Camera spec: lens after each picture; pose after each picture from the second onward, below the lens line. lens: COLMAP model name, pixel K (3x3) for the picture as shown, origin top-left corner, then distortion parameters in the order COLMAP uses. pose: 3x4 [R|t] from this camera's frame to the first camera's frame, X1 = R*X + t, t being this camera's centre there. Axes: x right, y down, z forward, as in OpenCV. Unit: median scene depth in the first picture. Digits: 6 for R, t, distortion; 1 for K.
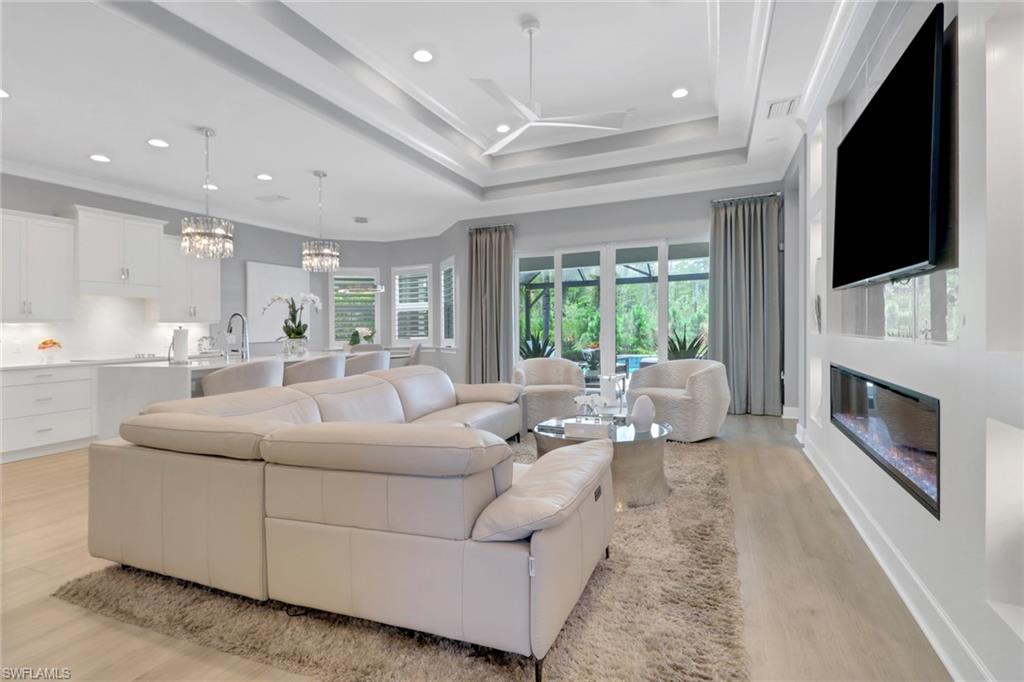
lens RADIAL K [[490.4, 0, 512.6], [0, 490.4, 336.7], [0, 0, 1]] dist [-0.017203, 0.000432]
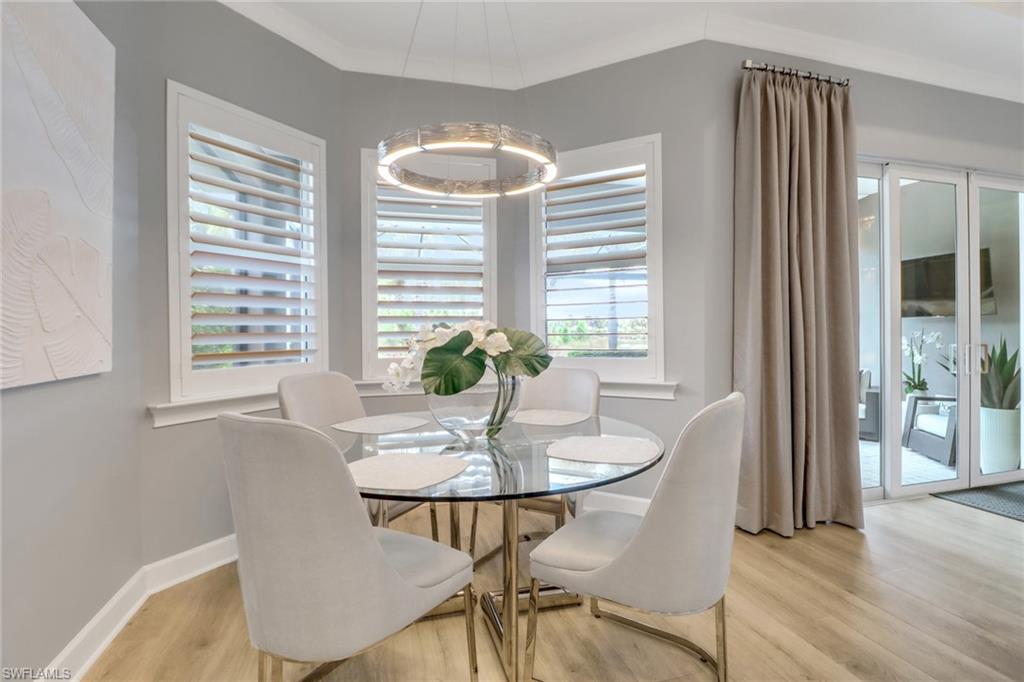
lens RADIAL K [[494.7, 0, 510.2], [0, 494.7, 343.8], [0, 0, 1]] dist [-0.003024, -0.000281]
pose [[0.789415, 0.004837, 0.613841, -0.584250], [-0.008175, 0.999963, 0.002634, -0.009524], [-0.613805, -0.007097, 0.789425, 1.028206]]
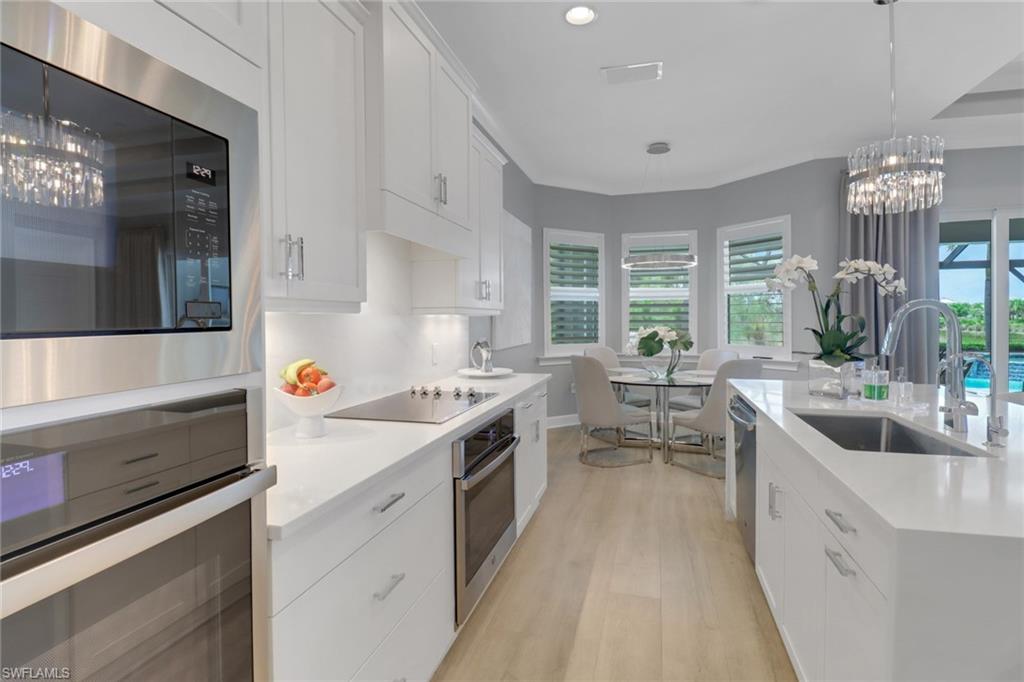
lens RADIAL K [[496.3, 0, 516.5], [0, 496.3, 320.6], [0, 0, 1]] dist [-0.001674, -0.000320]
pose [[0.992073, 0.023493, 0.123447, -0.727254], [-0.021976, 0.999665, -0.013639, -0.017451], [-0.123726, 0.010818, 0.992257, 0.545922]]
